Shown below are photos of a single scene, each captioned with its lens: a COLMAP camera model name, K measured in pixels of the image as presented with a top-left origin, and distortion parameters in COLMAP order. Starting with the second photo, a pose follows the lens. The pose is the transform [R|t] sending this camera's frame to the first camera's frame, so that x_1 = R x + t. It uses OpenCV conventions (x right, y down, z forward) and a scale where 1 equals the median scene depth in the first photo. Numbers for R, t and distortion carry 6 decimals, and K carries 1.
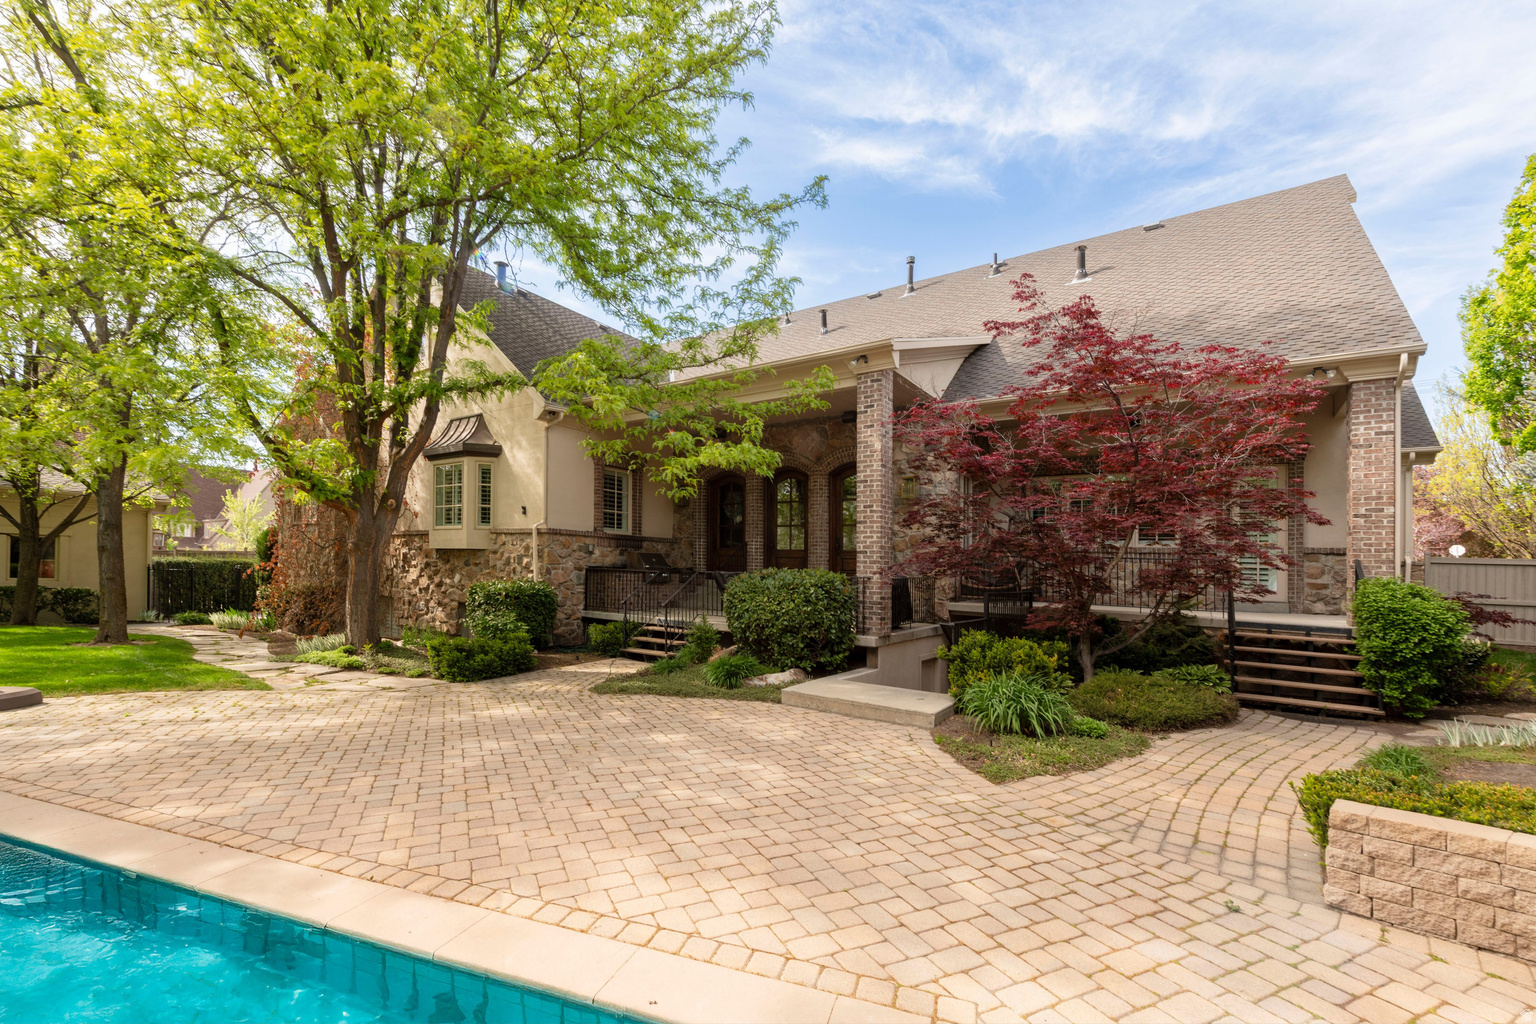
lens RADIAL K [[634.4, 0, 750.2], [0, 634.4, 575.8], [0, 0, 1]] dist [0.000242, 0.000002]
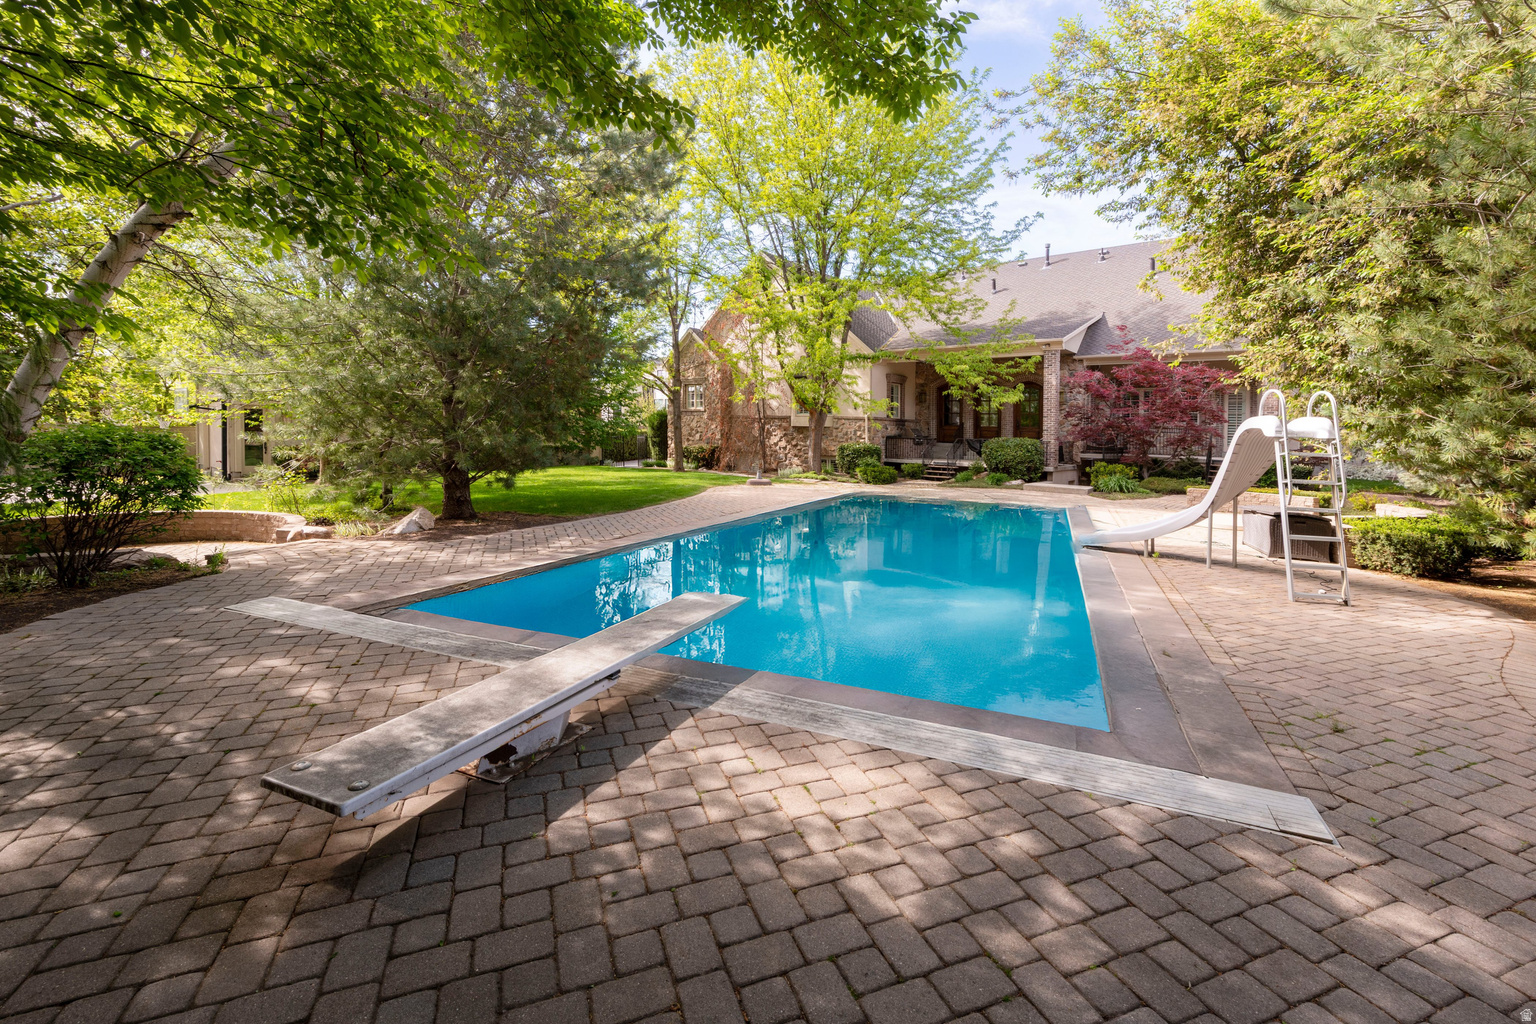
lens RADIAL K [[669.7, 0, 773.1], [0, 669.7, 463.6], [0, 0, 1]] dist [-0.005537, -0.000872]
pose [[0.998371, 0.002131, -0.057023, -0.647452], [-0.000312, 0.999491, 0.031891, 0.006502], [0.057062, -0.031821, 0.997863, -1.412224]]
